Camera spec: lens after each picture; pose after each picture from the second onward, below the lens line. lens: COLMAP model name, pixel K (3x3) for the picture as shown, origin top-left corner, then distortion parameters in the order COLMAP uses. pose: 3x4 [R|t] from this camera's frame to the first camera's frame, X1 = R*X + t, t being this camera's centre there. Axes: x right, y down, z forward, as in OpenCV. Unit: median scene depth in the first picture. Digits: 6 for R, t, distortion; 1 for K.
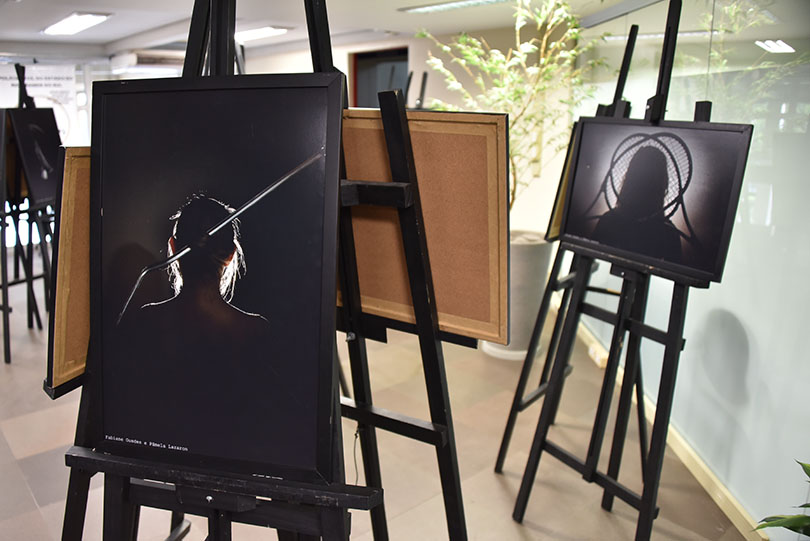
lens RADIAL K [[644.5, 0, 405.0], [0, 644.5, 270.5], [0, 0, 1]] dist [-0.086719, 0.003946]
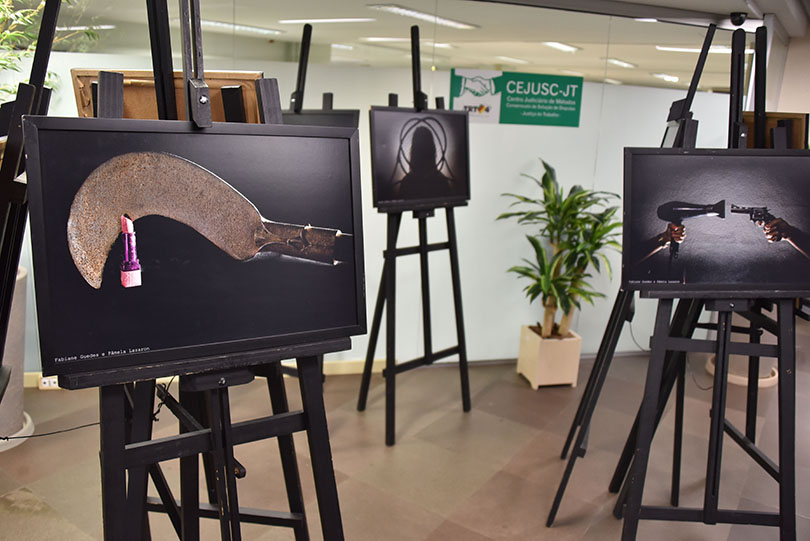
lens RADIAL K [[644.5, 0, 405.0], [0, 644.5, 270.5], [0, 0, 1]] dist [-0.086719, 0.003946]
pose [[-0.213002, -0.243960, 0.946104, -1.101310], [0.213575, 0.933282, 0.288738, -0.320728], [-0.953423, 0.263566, -0.146687, 1.334754]]
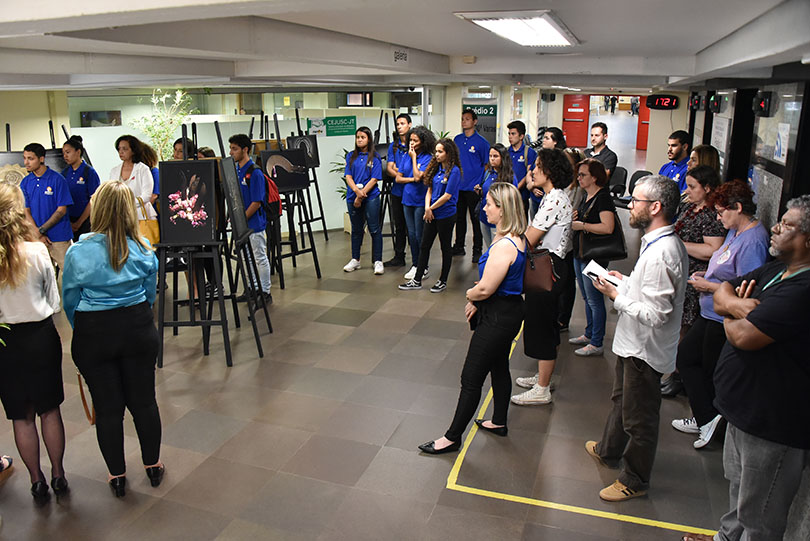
lens RADIAL K [[644.5, 0, 405.0], [0, 644.5, 270.5], [0, 0, 1]] dist [-0.086719, 0.003946]
pose [[-0.471342, -0.226122, 0.852470, -4.049968], [0.240033, 0.897197, 0.370703, -0.884946], [-0.848658, 0.379349, -0.368610, 2.395805]]
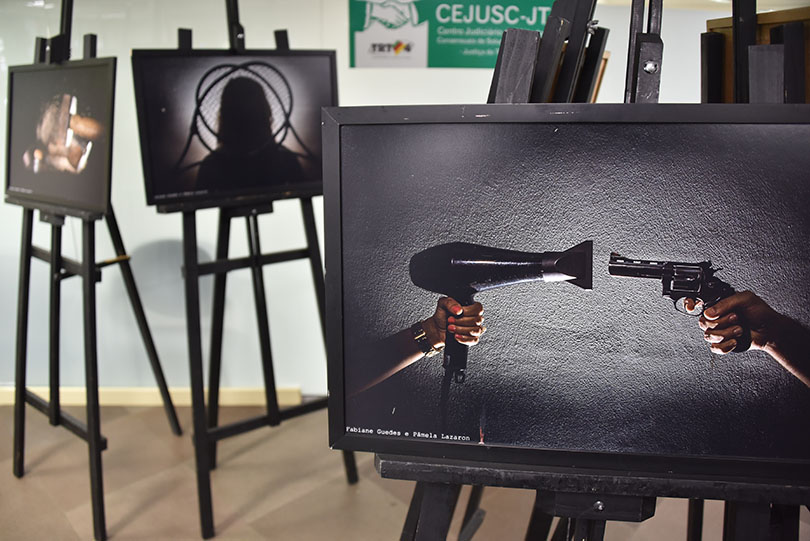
lens RADIAL K [[626.9, 0, 405.0], [0, 626.9, 270.5], [0, 0, 1]] dist [-0.116412, 0.002965]
pose [[-0.035732, -0.321000, 0.946405, -0.598215], [0.249439, 0.914172, 0.319485, -0.161298], [-0.967731, 0.247486, 0.047405, 0.778920]]
